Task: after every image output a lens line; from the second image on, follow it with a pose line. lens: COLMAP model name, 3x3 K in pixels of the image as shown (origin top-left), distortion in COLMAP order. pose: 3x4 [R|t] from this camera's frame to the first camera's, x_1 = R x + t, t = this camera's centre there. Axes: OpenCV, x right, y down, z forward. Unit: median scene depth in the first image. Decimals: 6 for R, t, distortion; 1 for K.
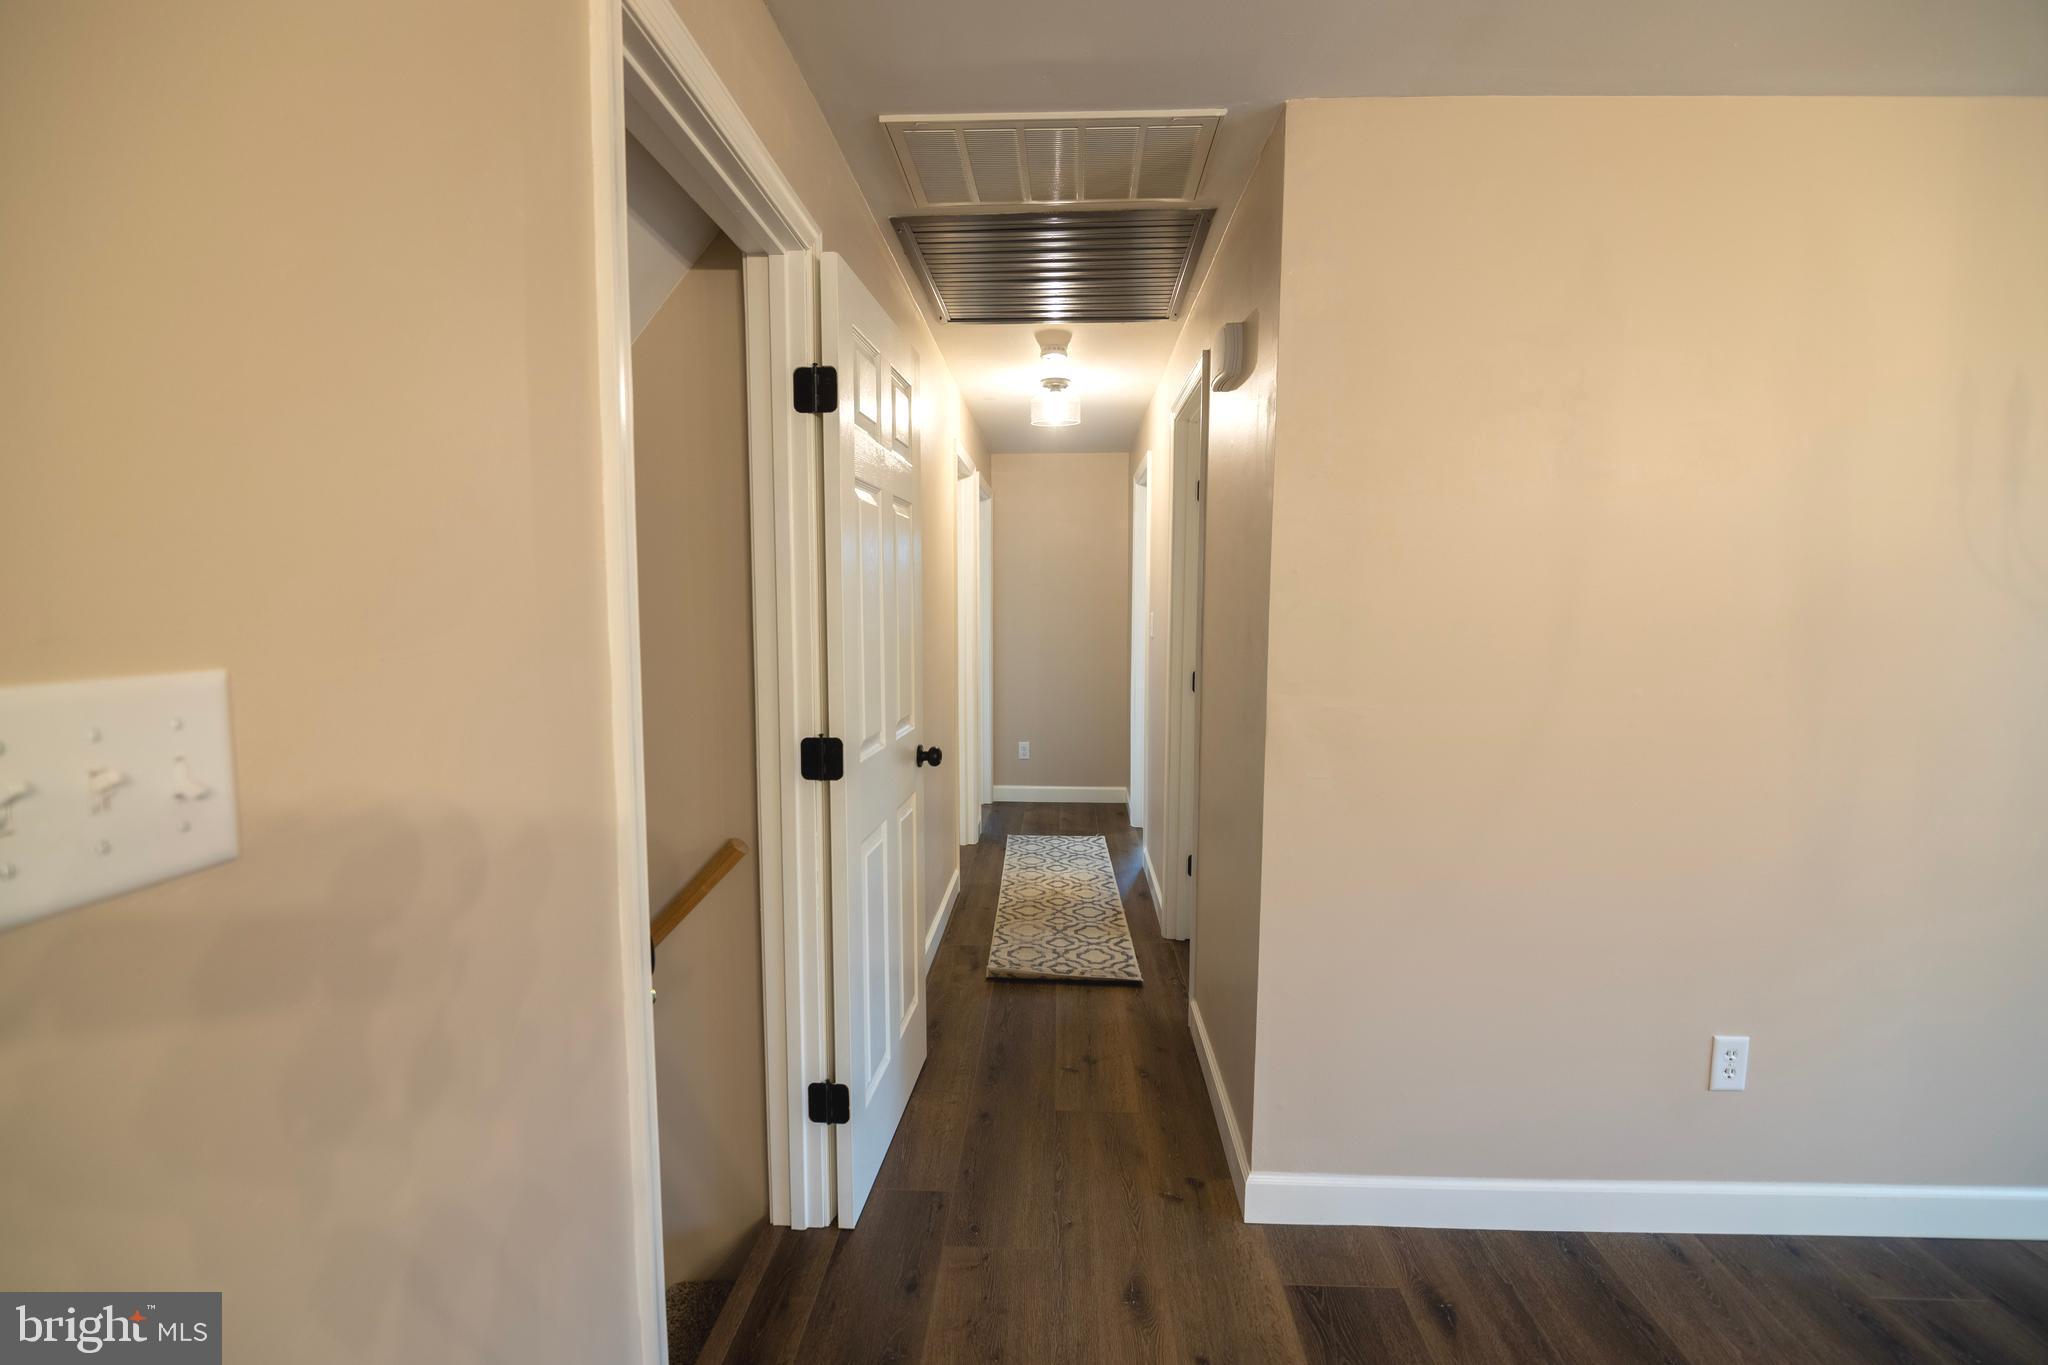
lens RADIAL K [[914.5, 0, 1016.3], [0, 914.5, 681.8], [0, 0, 1]] dist [-0.001273, -0.008132]
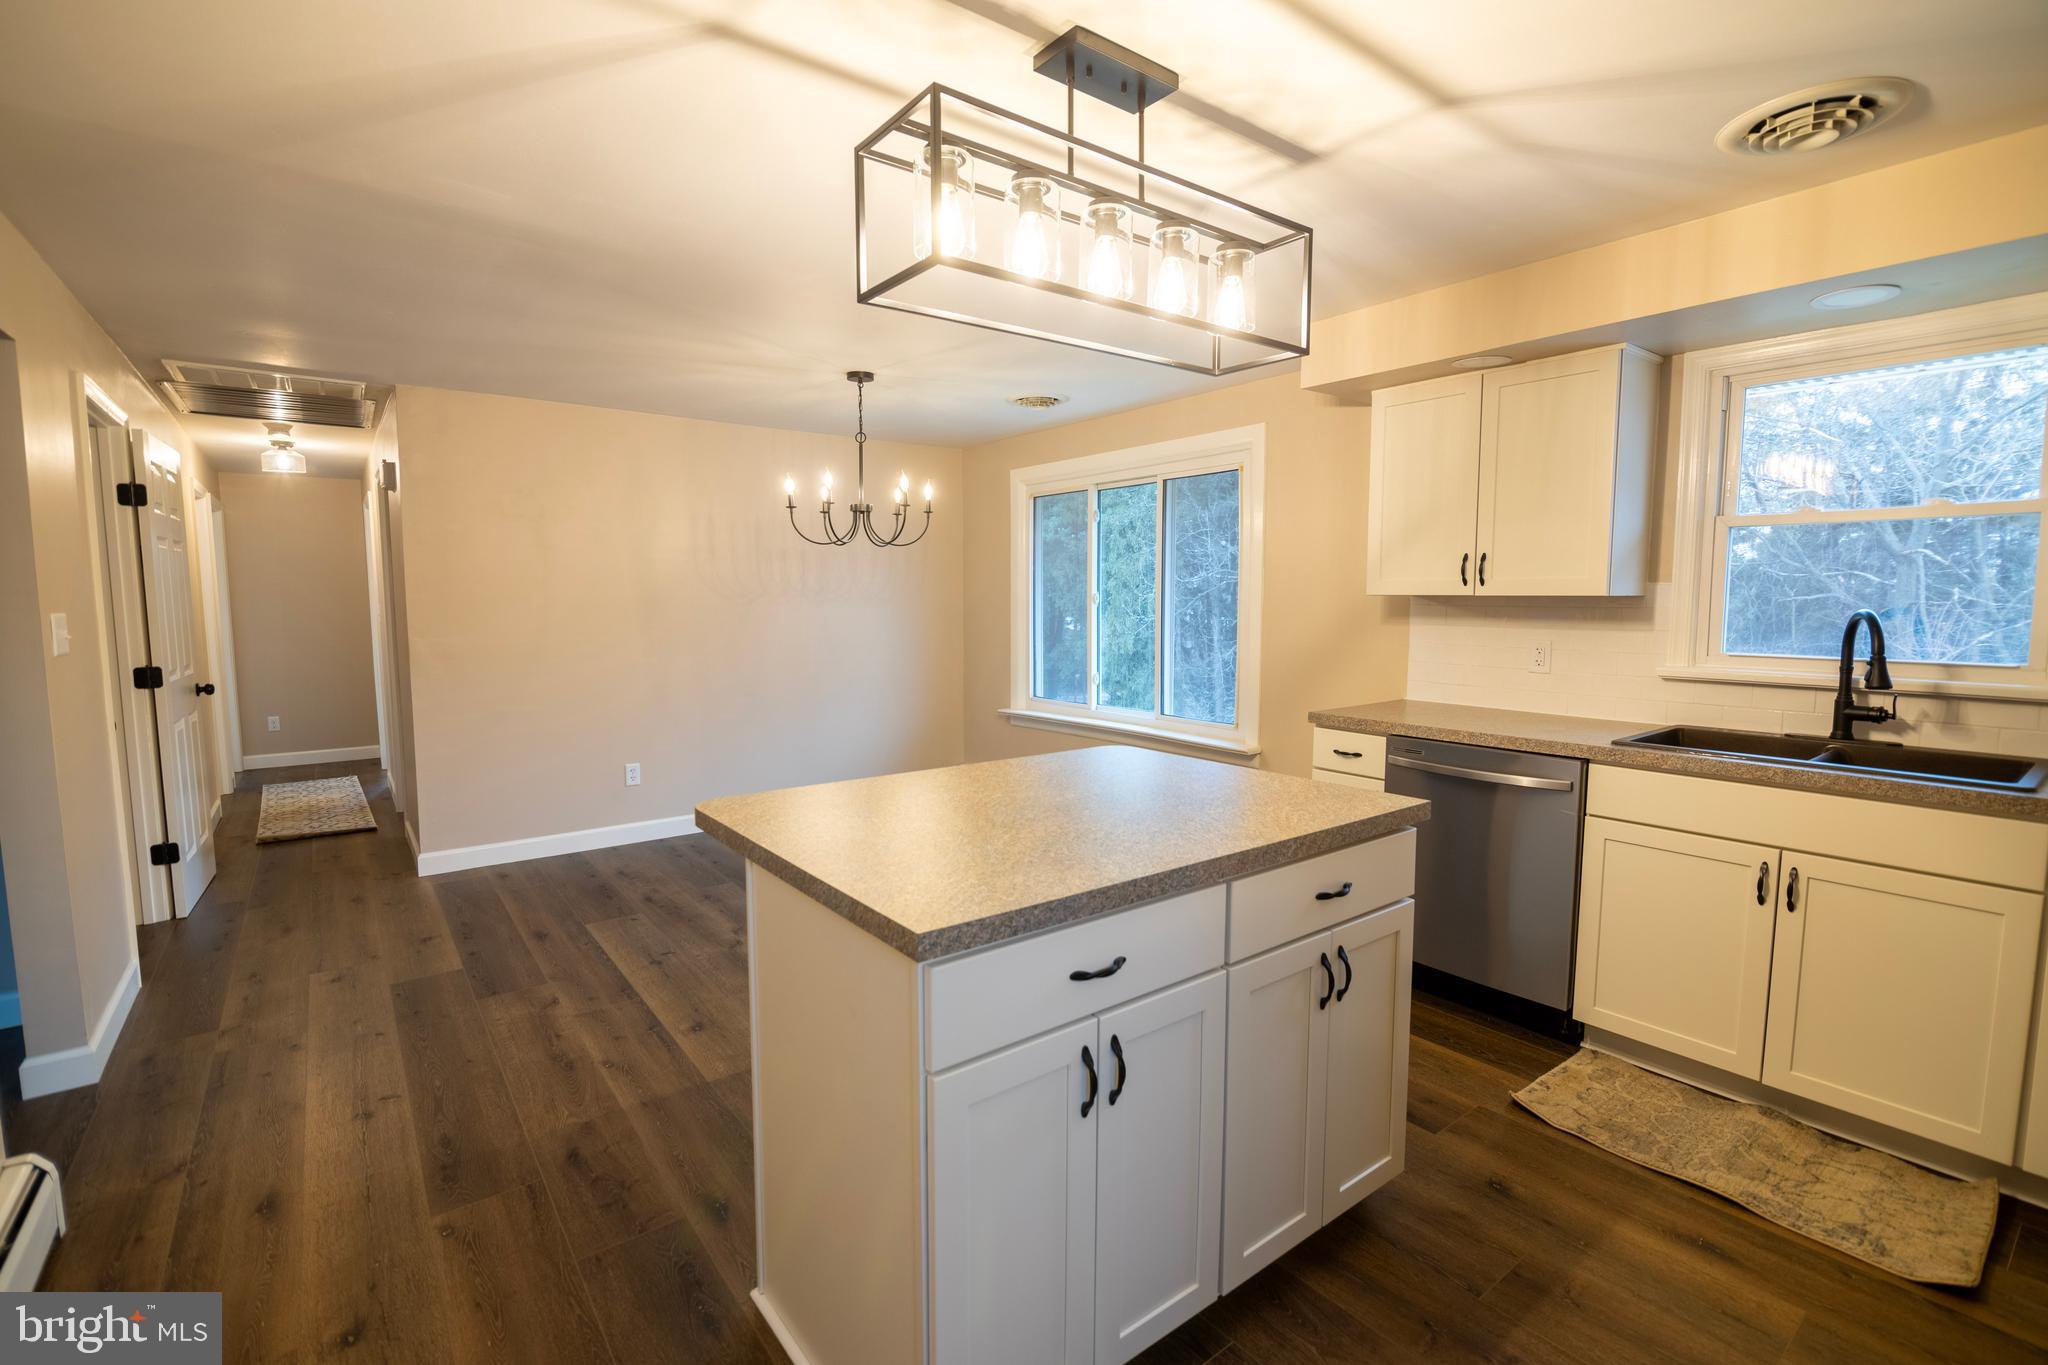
lens RADIAL K [[914.5, 0, 1016.3], [0, 914.5, 681.8], [0, 0, 1]] dist [-0.001273, -0.008132]
pose [[0.763427, -0.063602, 0.642755, -0.025105], [0.058847, 0.997850, 0.028844, 0.094292], [-0.643208, 0.015804, 0.765528, -1.110553]]
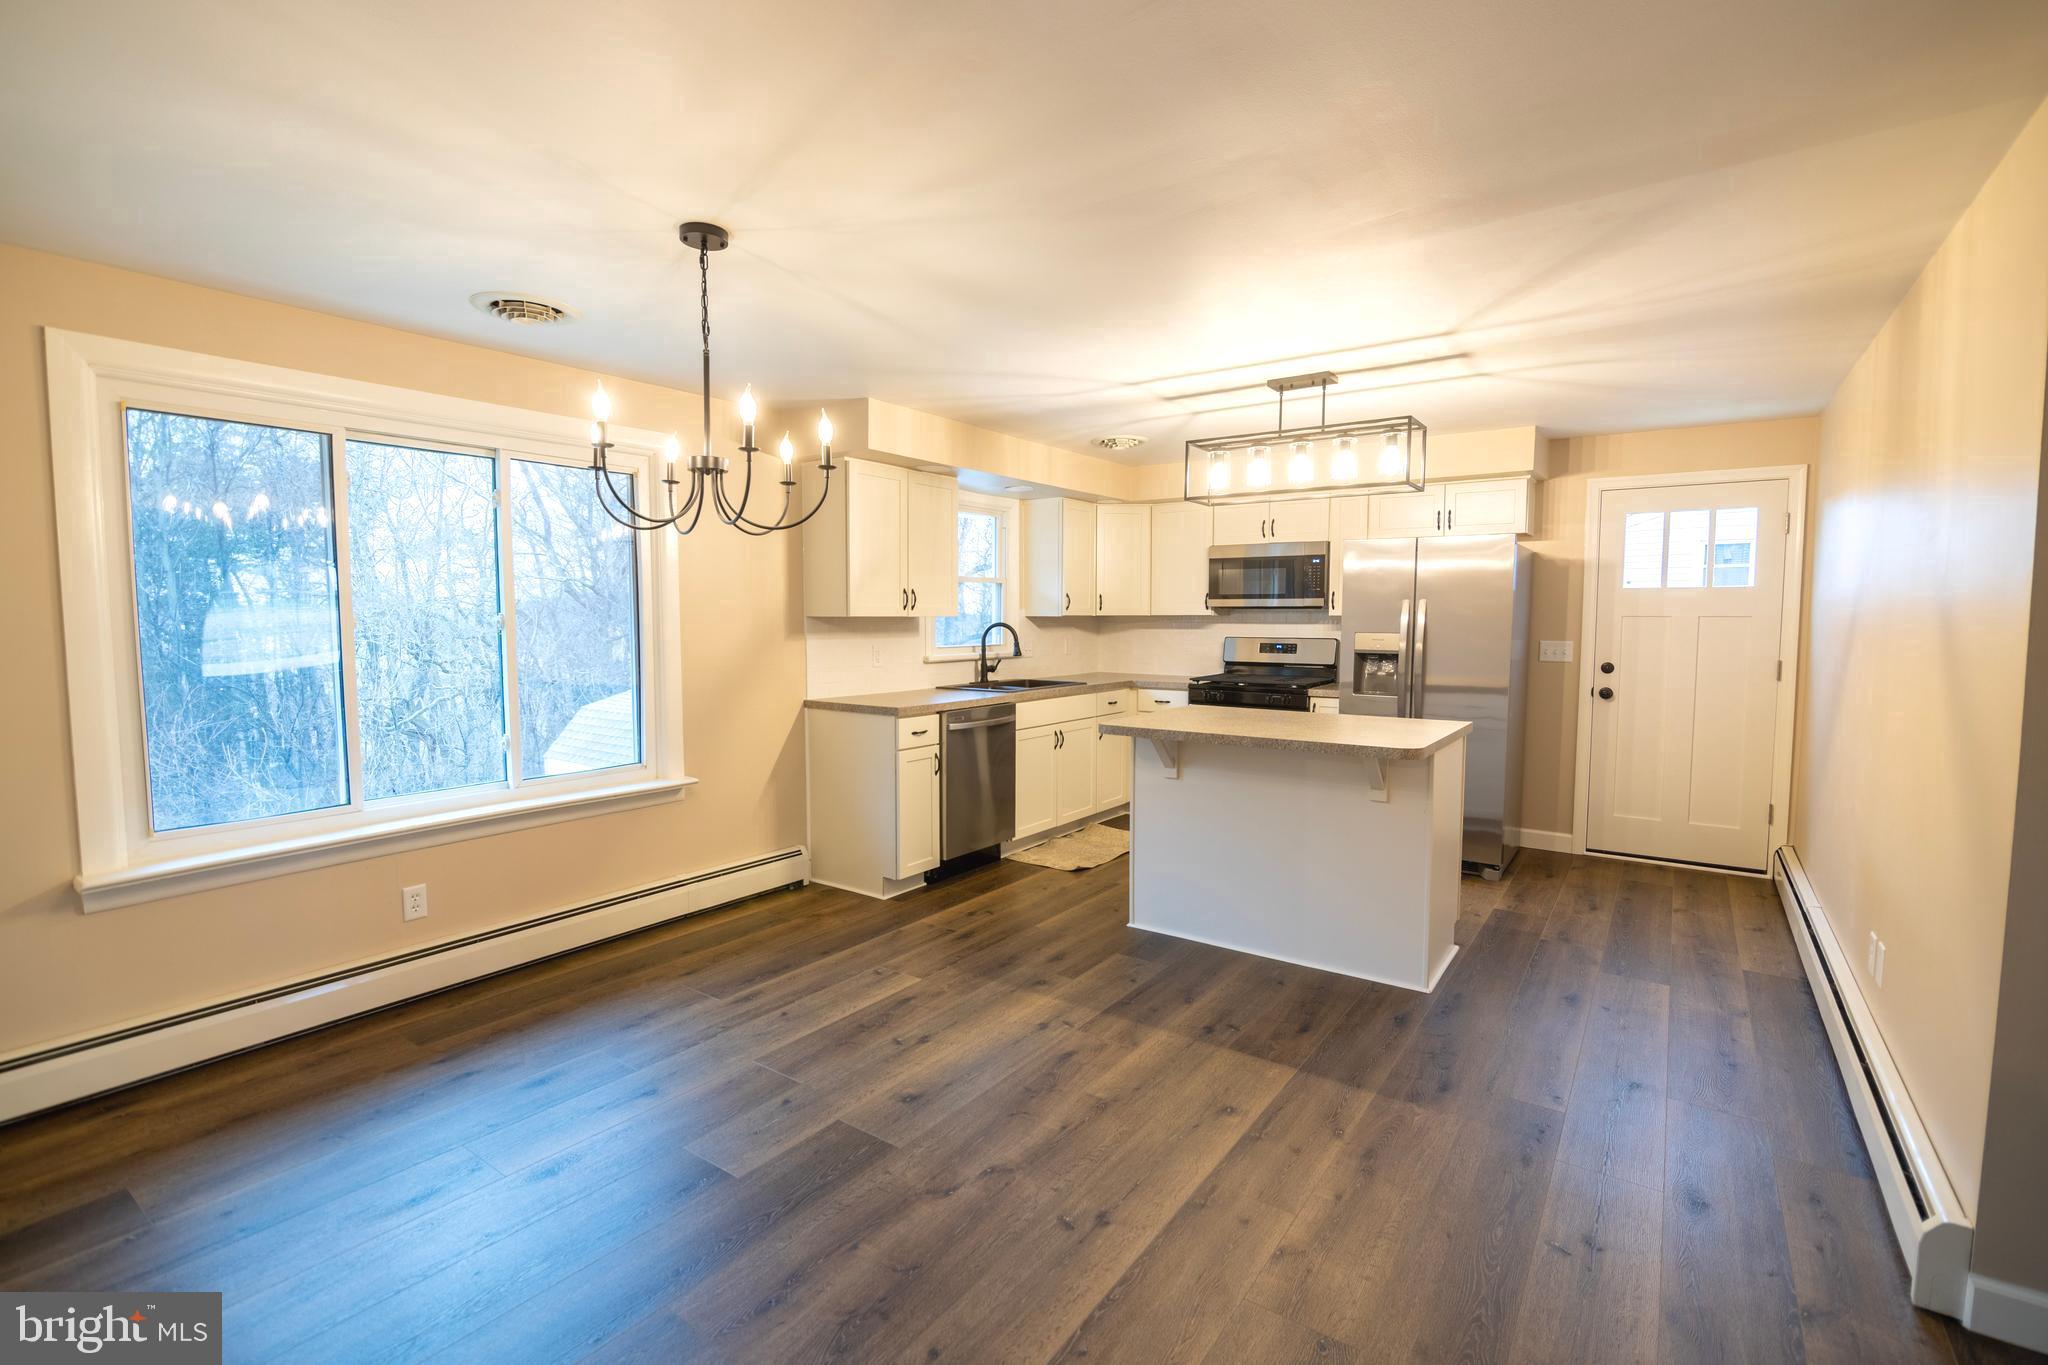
lens RADIAL K [[914.5, 0, 1016.3], [0, 914.5, 681.8], [0, 0, 1]] dist [-0.001273, -0.008132]
pose [[-0.839854, -0.041628, 0.541214, 0.043536], [0.045984, 0.988015, 0.147351, -0.070203], [-0.540861, 0.148641, -0.827874, 0.736384]]
